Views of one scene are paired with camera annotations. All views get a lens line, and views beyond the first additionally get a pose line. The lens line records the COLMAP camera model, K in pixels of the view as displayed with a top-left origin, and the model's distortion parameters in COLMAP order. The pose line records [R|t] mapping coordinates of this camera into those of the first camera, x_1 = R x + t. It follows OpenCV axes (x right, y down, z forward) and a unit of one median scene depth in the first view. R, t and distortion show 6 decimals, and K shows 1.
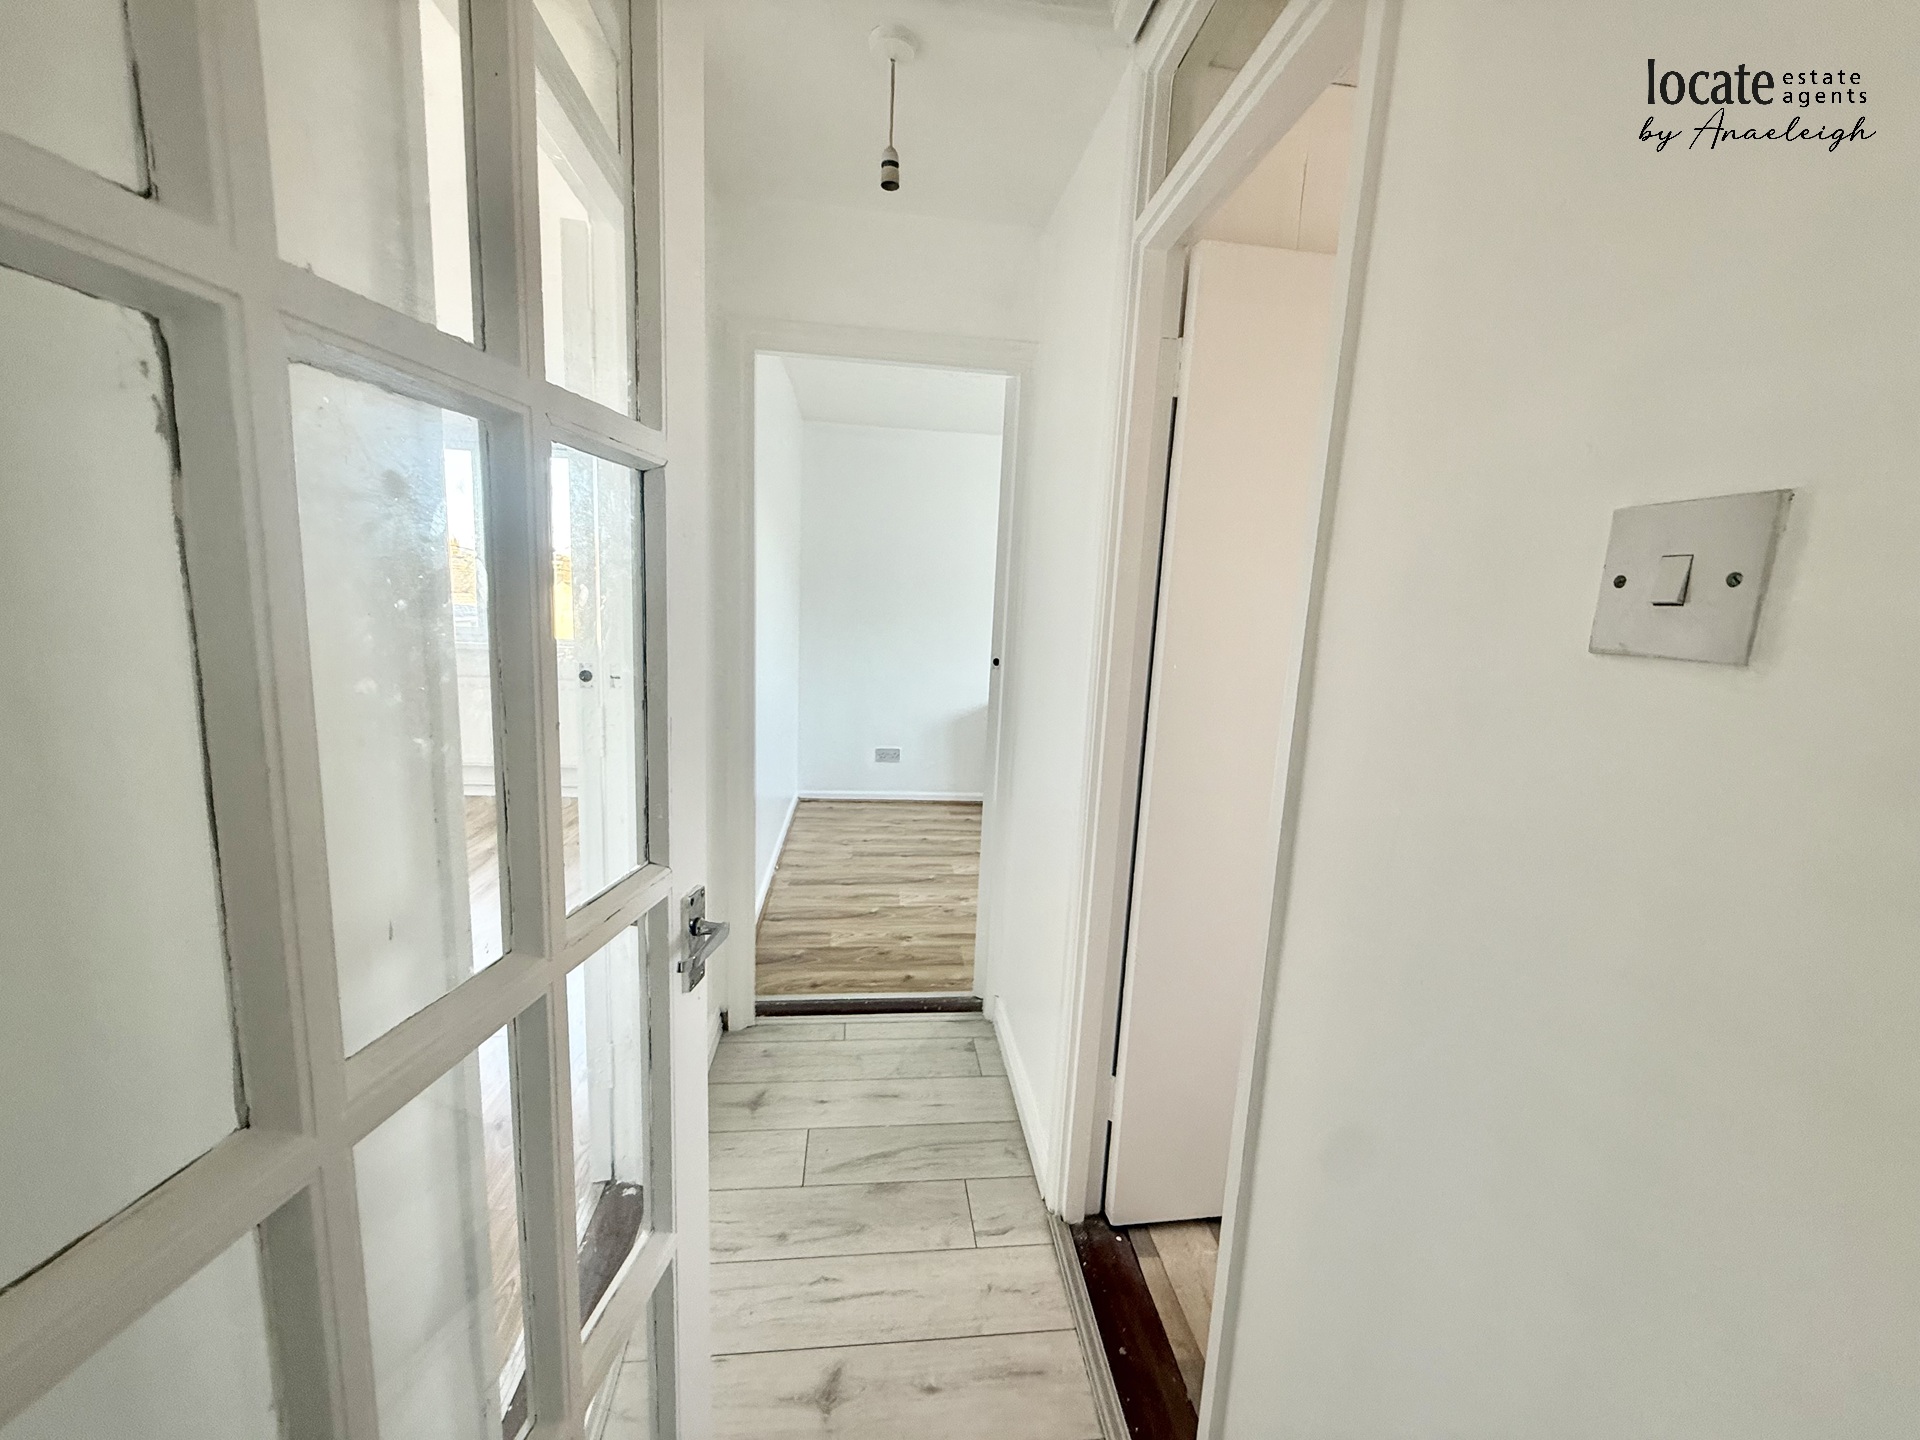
lens RADIAL K [[761.0, 0, 952.1], [0, 761.0, 722.2], [0, 0, 1]] dist [-0.000494, 0.000053]
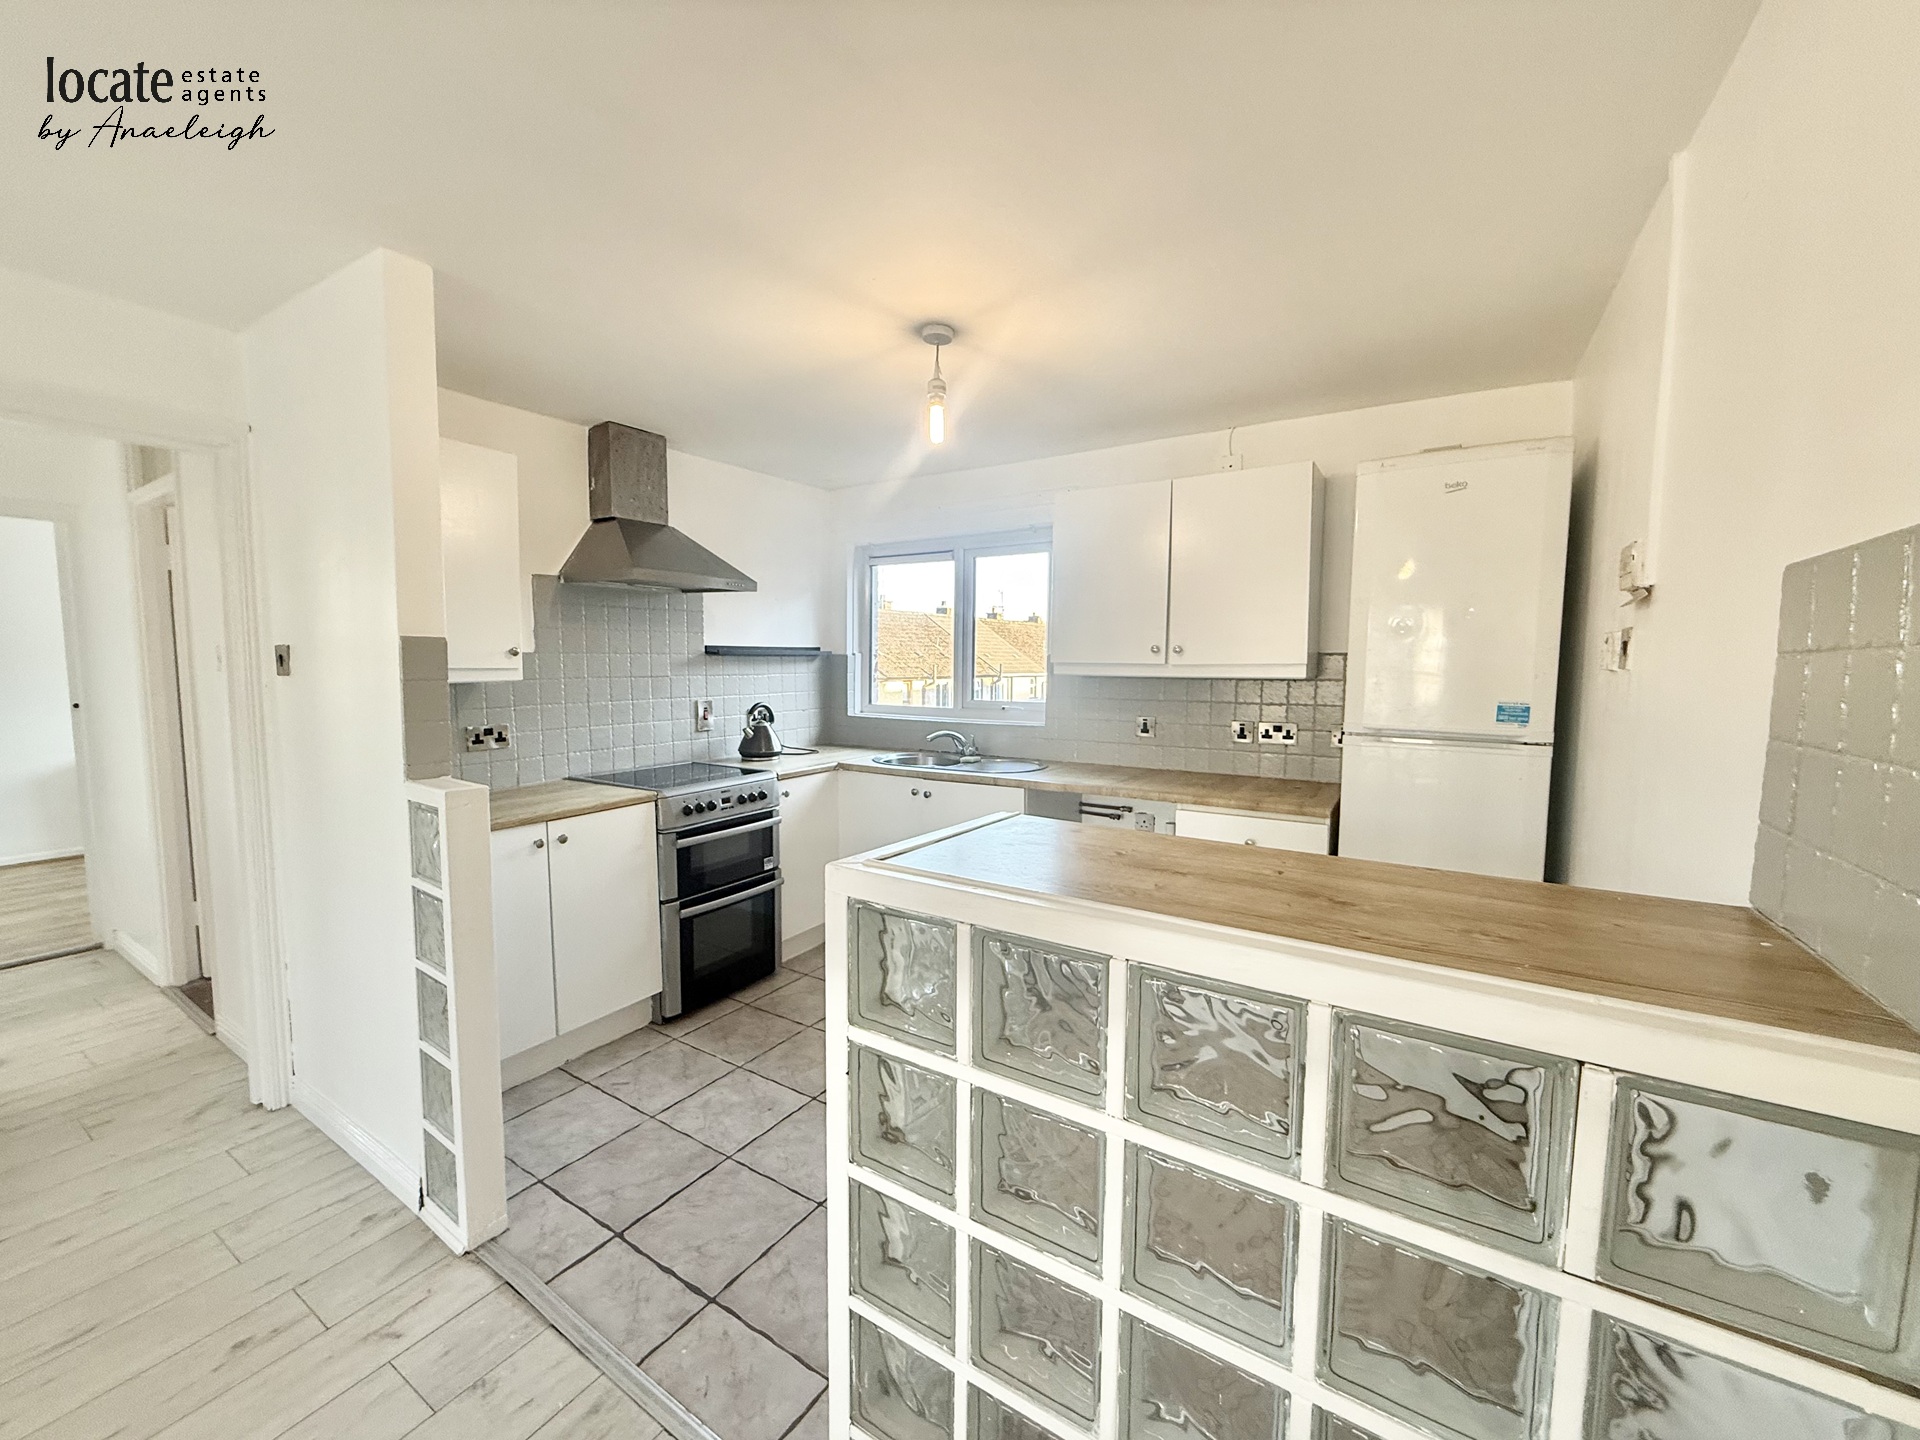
lens RADIAL K [[761.0, 0, 952.1], [0, 761.0, 722.2], [0, 0, 1]] dist [-0.000494, 0.000053]
pose [[0.624397, -0.107611, 0.773659, -0.024829], [0.145967, 0.989092, 0.019771, 0.161691], [-0.767348, 0.100583, 0.633293, -1.174059]]
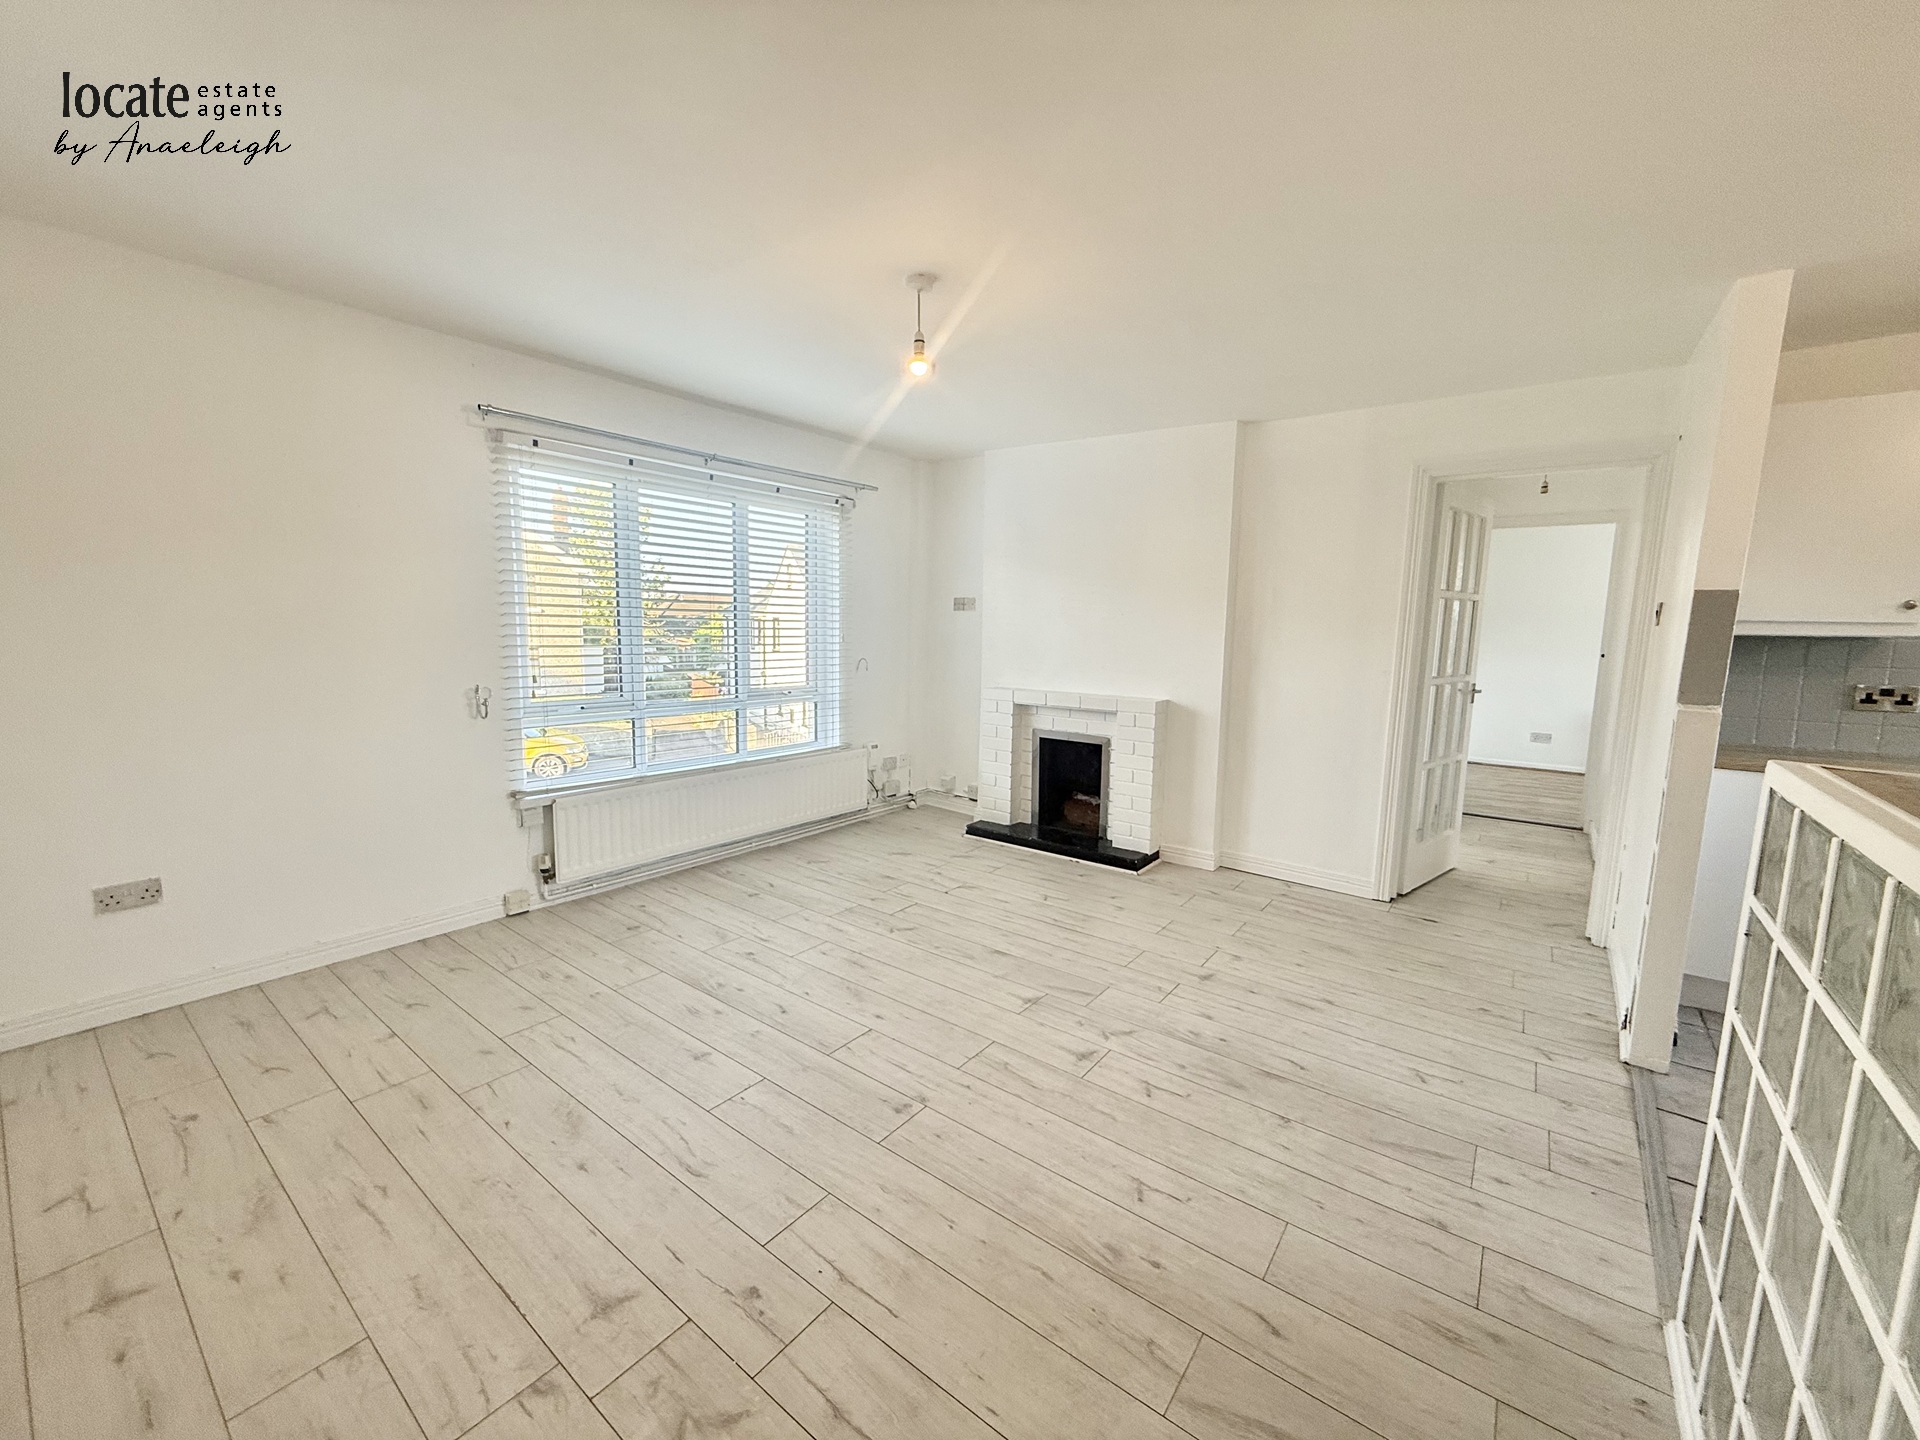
lens RADIAL K [[761.0, 0, 952.1], [0, 761.0, 722.2], [0, 0, 1]] dist [-0.000494, 0.000053]
pose [[0.720180, 0.055923, -0.691529, 0.211987], [-0.091005, 0.995748, -0.014251, 0.272221], [0.687792, 0.073196, 0.722208, -1.589691]]
